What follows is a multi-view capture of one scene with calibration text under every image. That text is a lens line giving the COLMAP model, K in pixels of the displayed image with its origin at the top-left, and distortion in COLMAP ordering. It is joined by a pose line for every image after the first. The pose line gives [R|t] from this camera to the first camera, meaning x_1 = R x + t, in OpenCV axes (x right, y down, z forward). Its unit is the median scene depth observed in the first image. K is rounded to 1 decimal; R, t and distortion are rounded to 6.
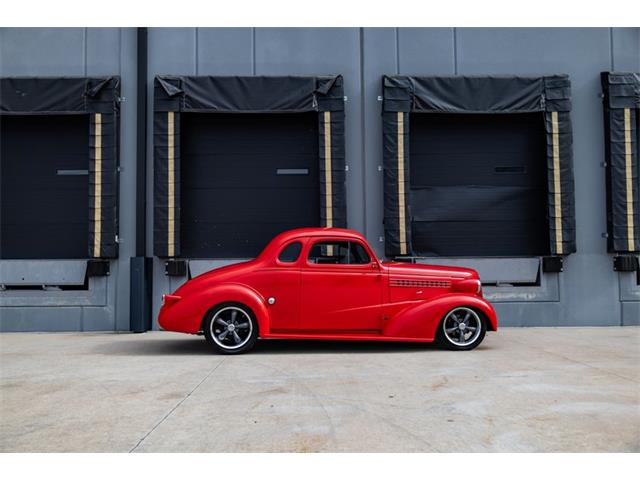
lens RADIAL K [[614.3, 0, 320.0], [0, 614.3, 240.0], [0, 0, 1]] dist [0.015439, -0.001591]
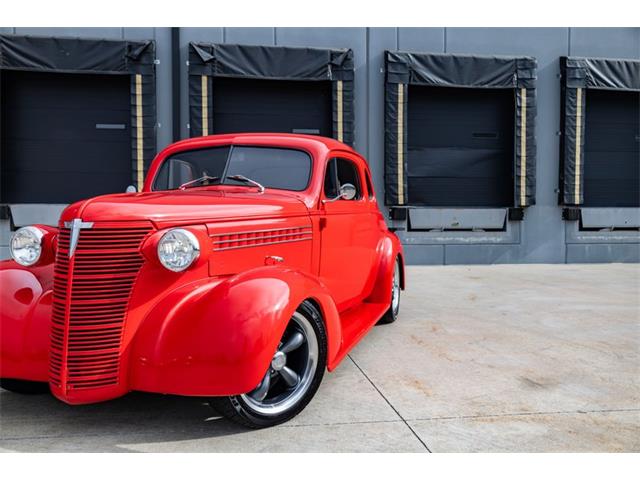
lens RADIAL K [[614.3, 0, 320.0], [0, 614.3, 240.0], [0, 0, 1]] dist [0.015439, -0.001591]
pose [[0.990710, 0.005825, 0.135868, -0.182560], [-0.017559, 0.996198, 0.085331, -0.006998], [-0.134854, -0.086924, 0.987045, -0.174115]]
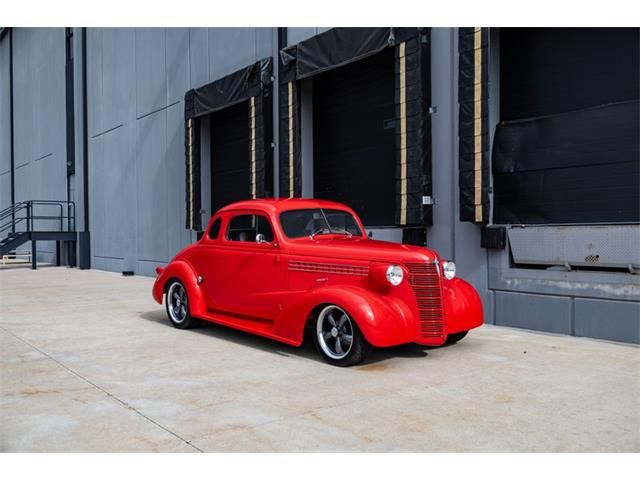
lens RADIAL K [[614.3, 0, 320.0], [0, 614.3, 240.0], [0, 0, 1]] dist [0.015439, -0.001591]
pose [[0.603891, 0.007340, -0.797033, 0.579866], [0.044308, 0.998102, 0.042763, 0.006043], [0.795834, -0.061139, 0.602420, 0.422127]]
